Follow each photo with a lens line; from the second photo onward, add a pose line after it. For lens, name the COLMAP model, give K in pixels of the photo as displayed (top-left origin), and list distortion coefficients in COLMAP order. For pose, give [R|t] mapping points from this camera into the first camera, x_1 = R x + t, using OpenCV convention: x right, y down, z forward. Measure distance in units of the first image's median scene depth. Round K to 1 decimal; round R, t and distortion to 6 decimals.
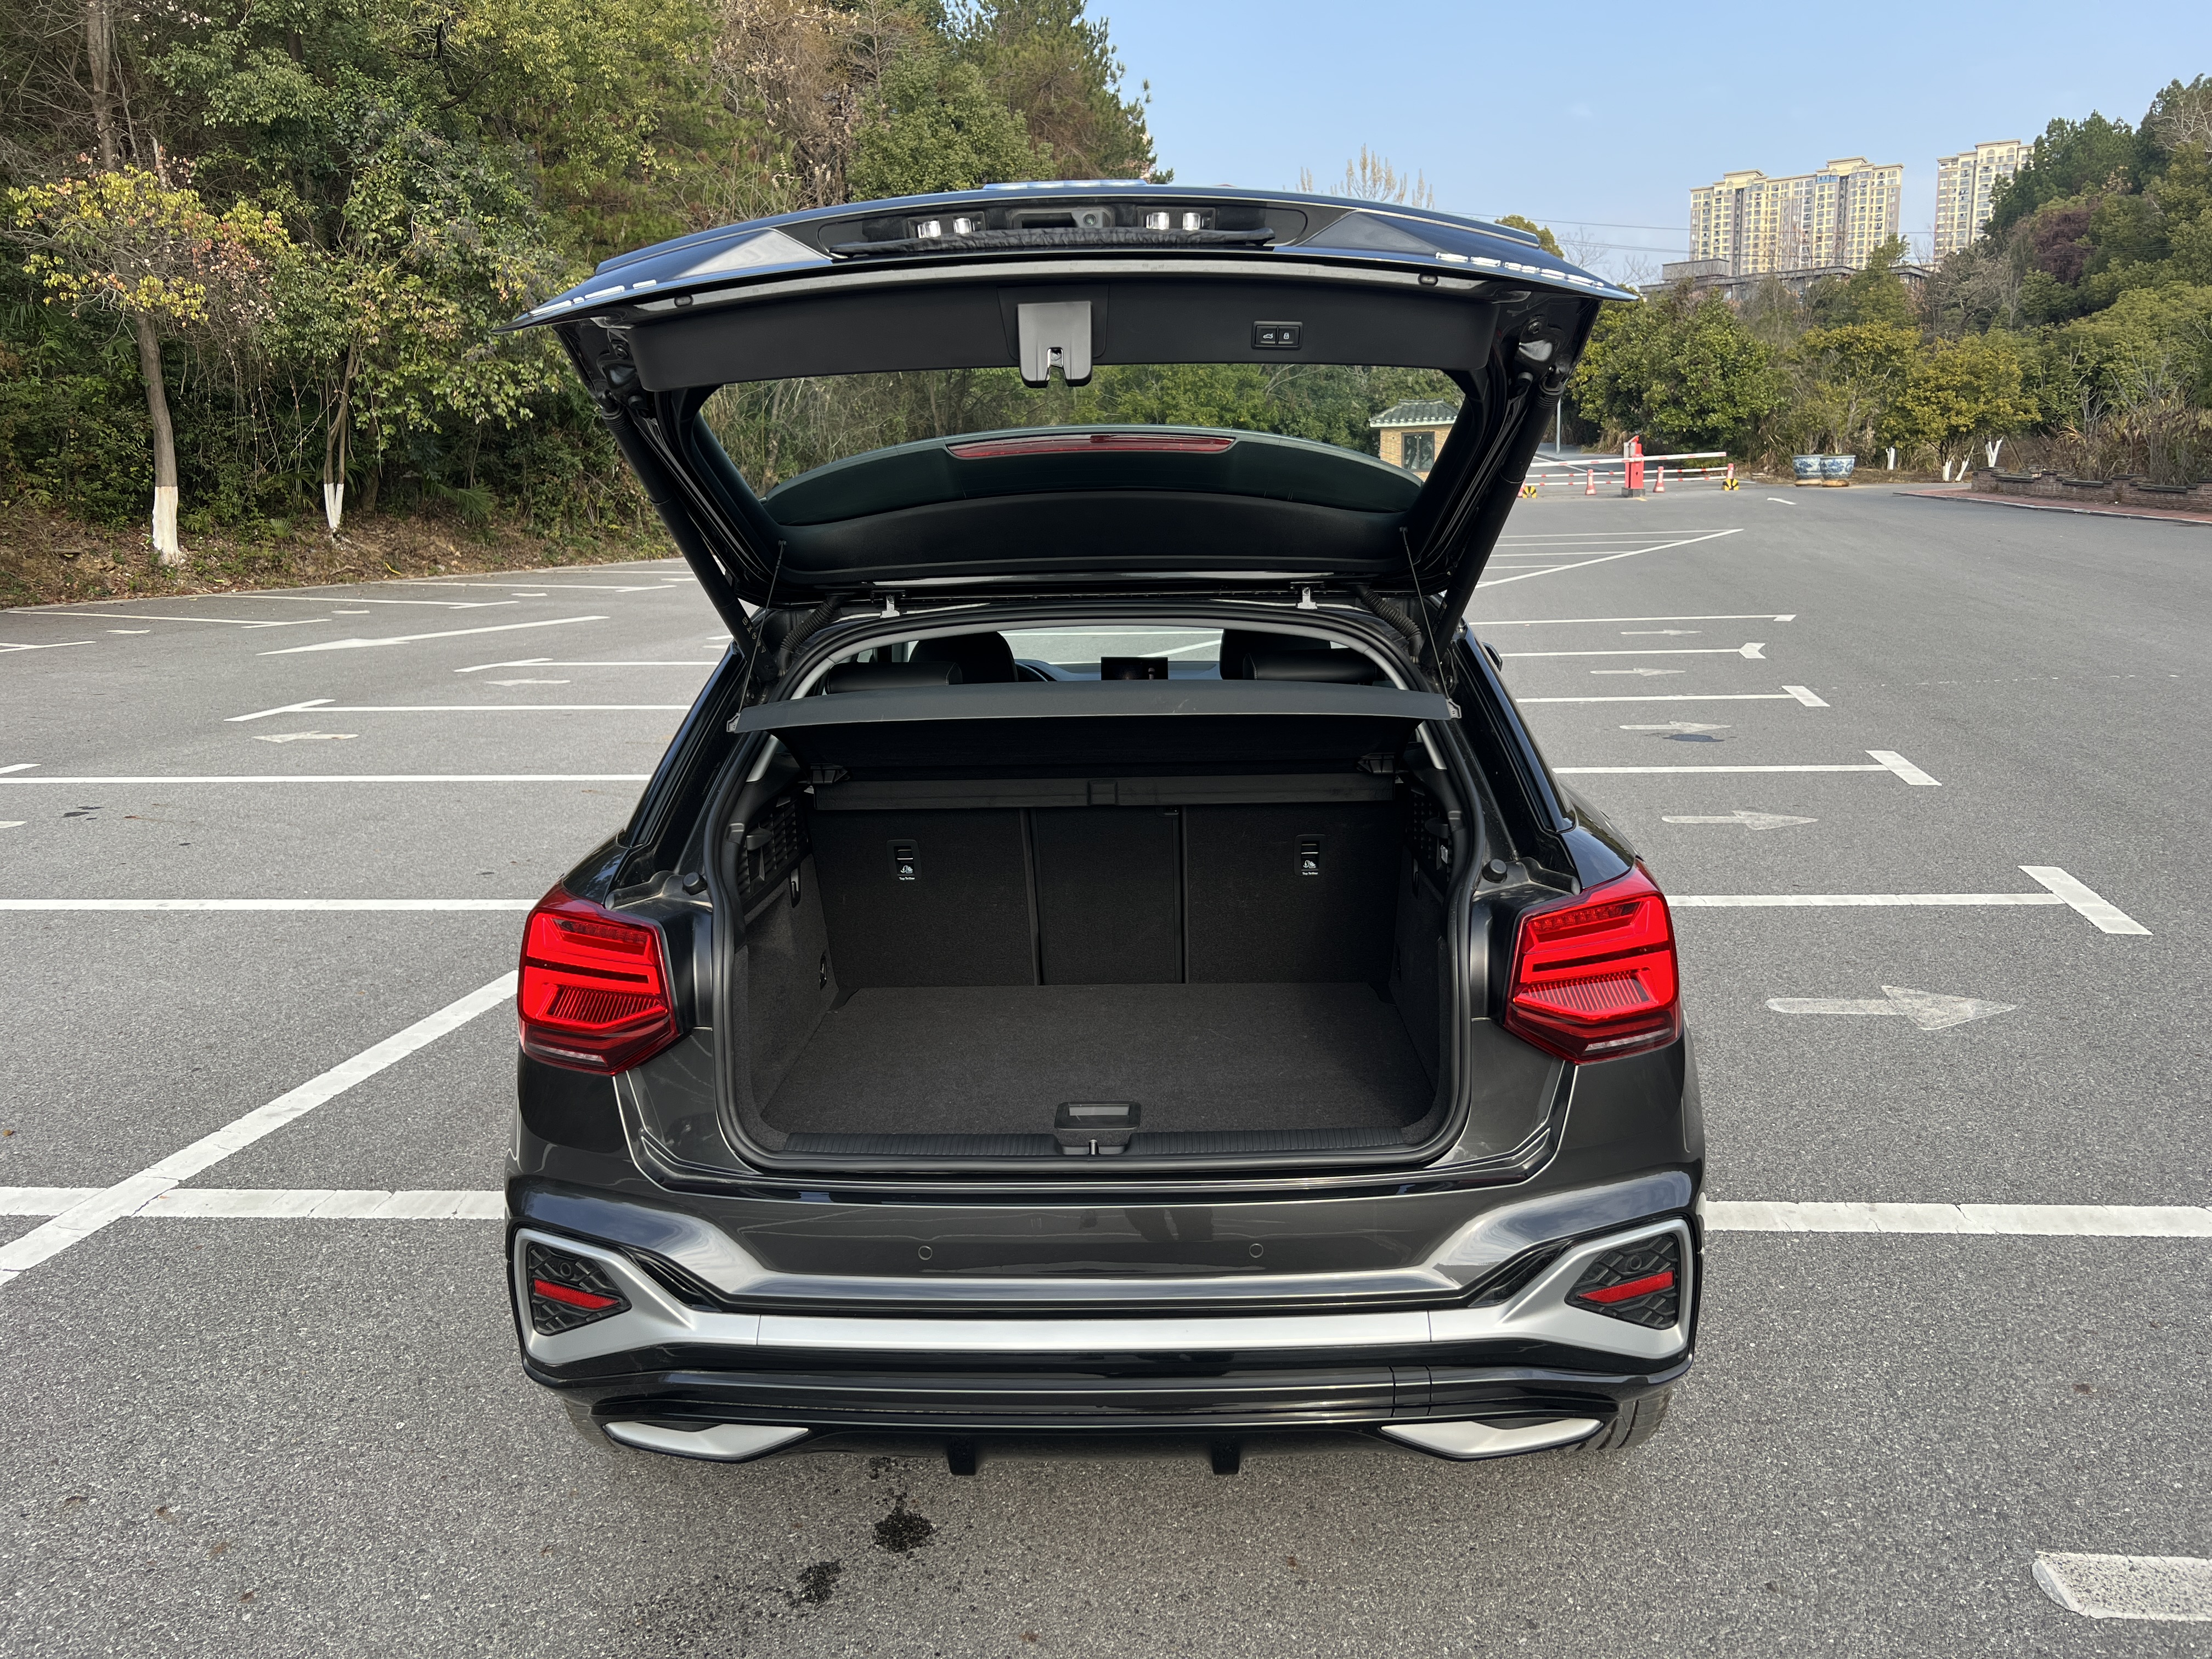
lens RADIAL K [[1654.6, 0, 1106.4], [0, 1654.6, 840.5], [0, 0, 1]] dist [0.037532, -0.050166]
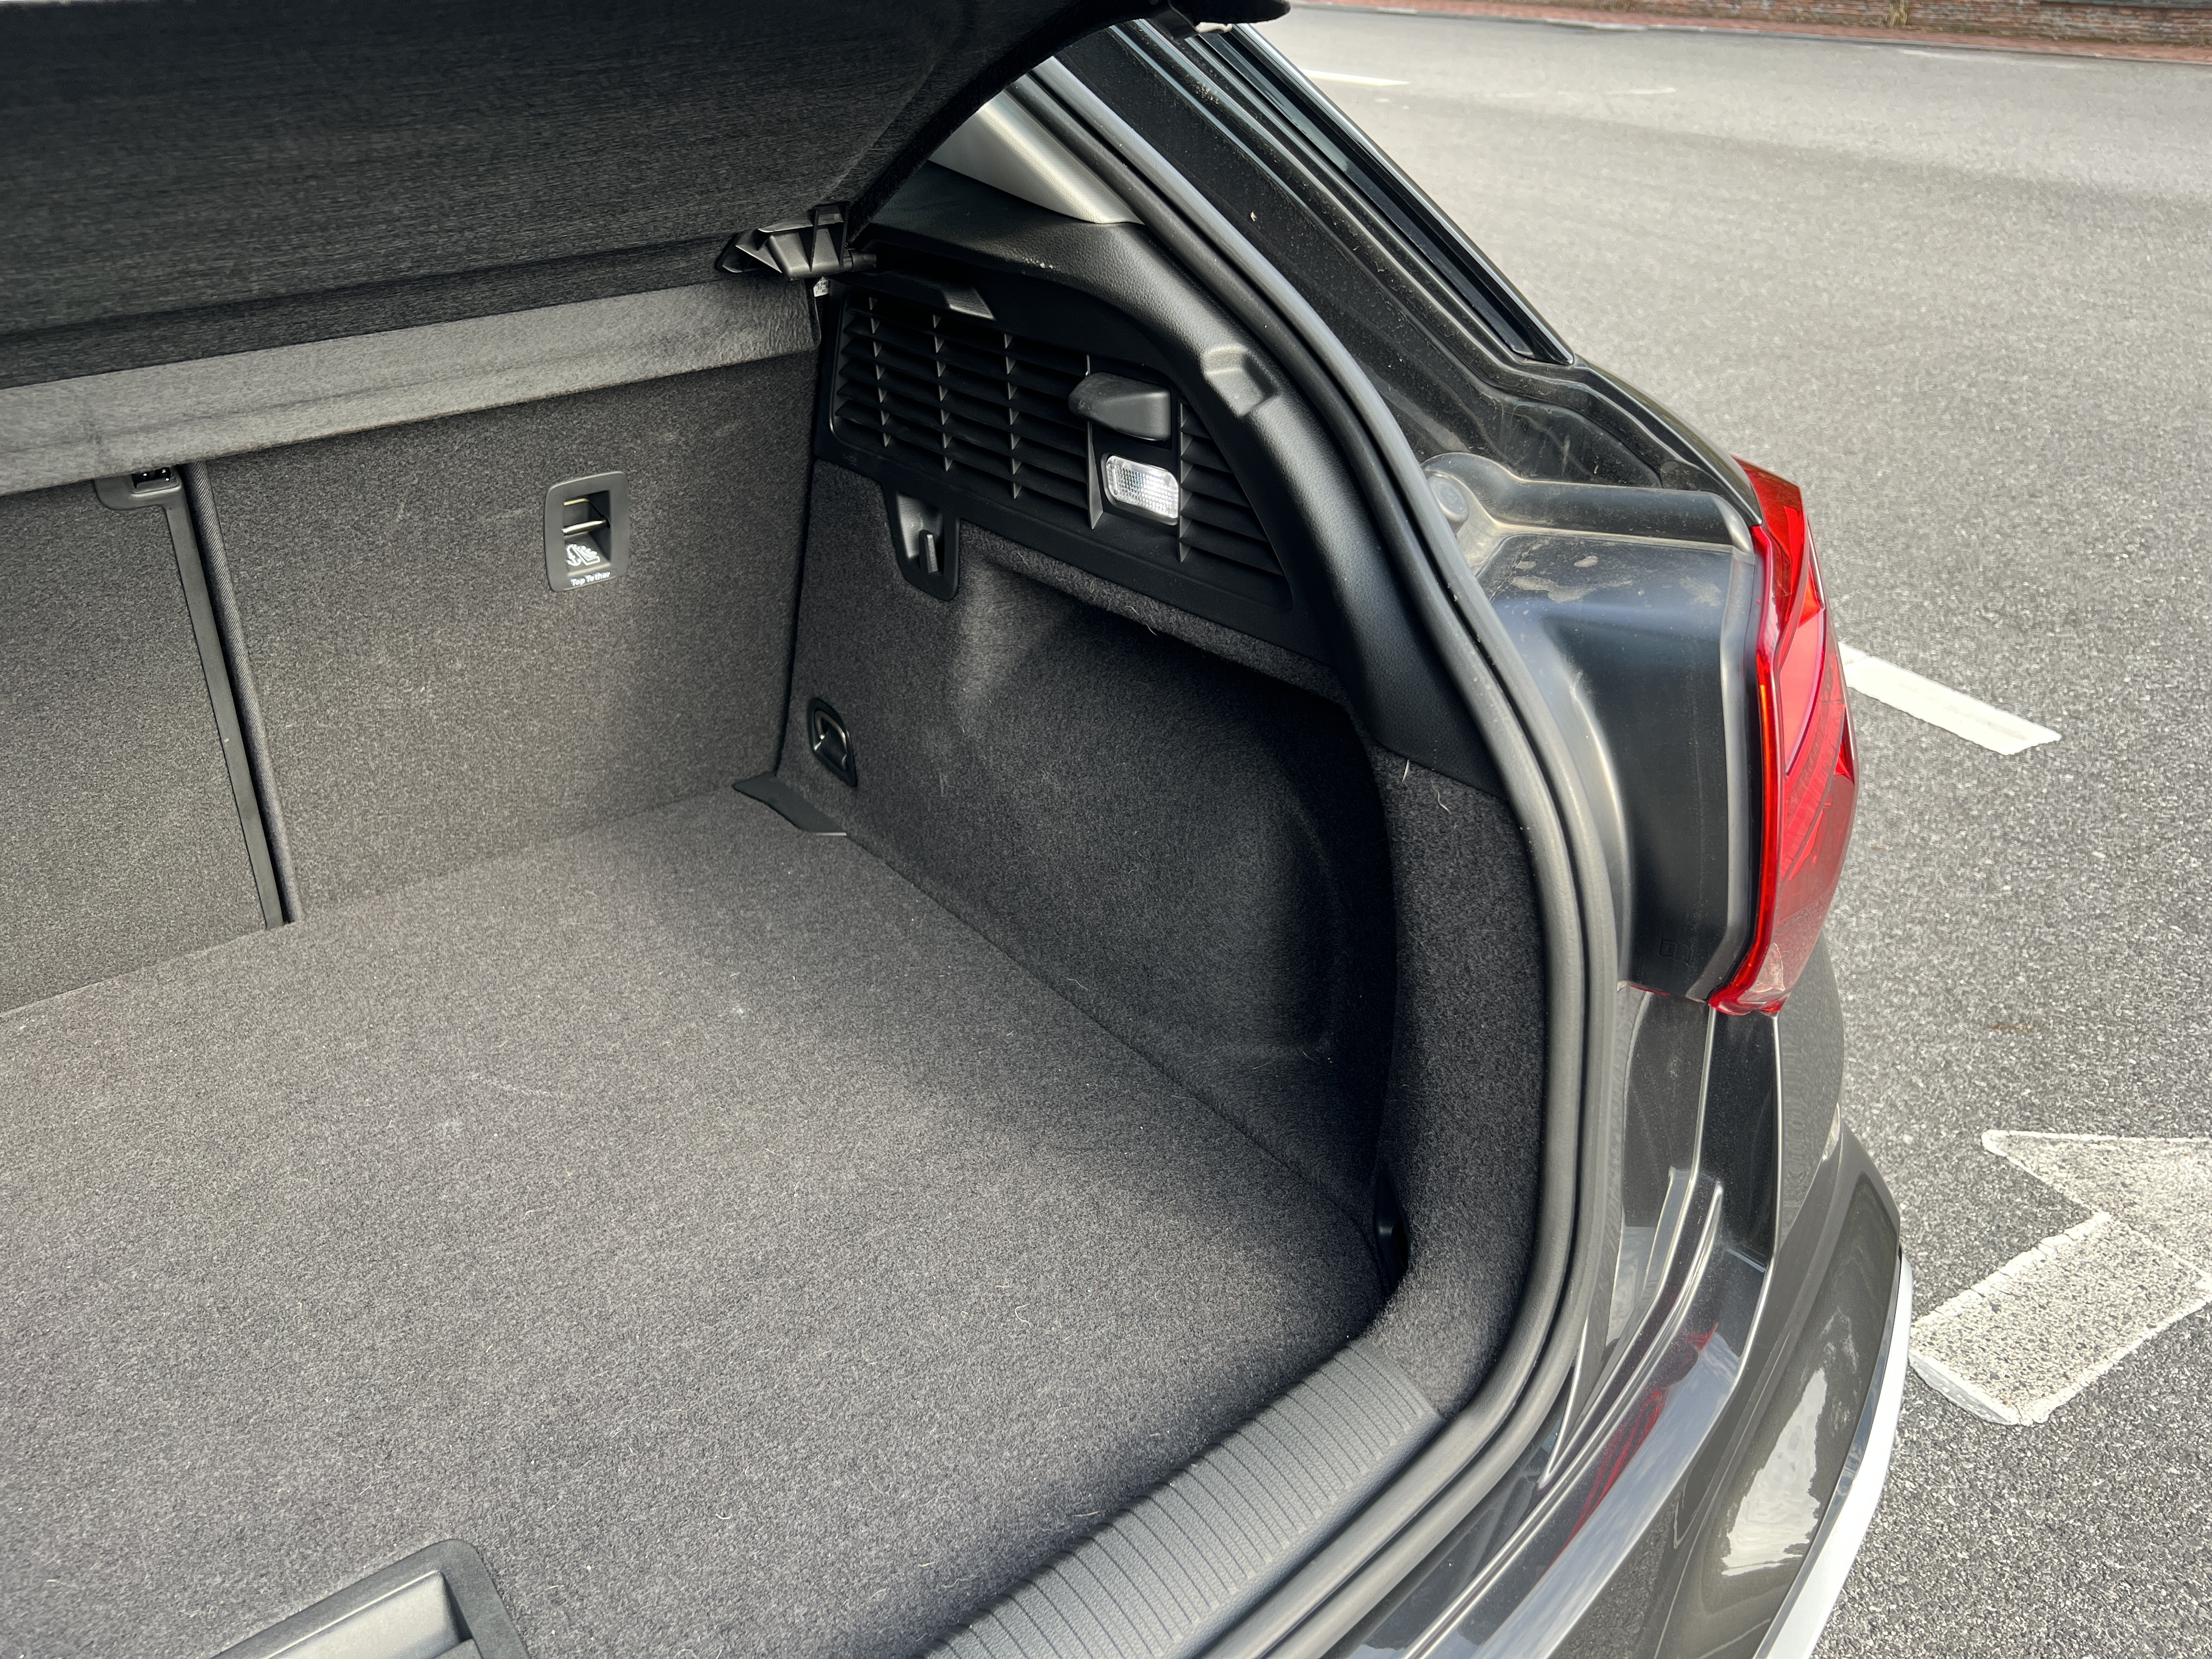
lens RADIAL K [[1654.6, 0, 1105.6], [0, 1654.6, 838.5], [0, 0, 1]] dist [0.037532, -0.050166]
pose [[0.775369, -0.301747, 0.554753, -0.016503], [0.141375, 0.939102, 0.313209, -0.029075], [-0.615480, -0.164424, 0.770811, 0.667734]]
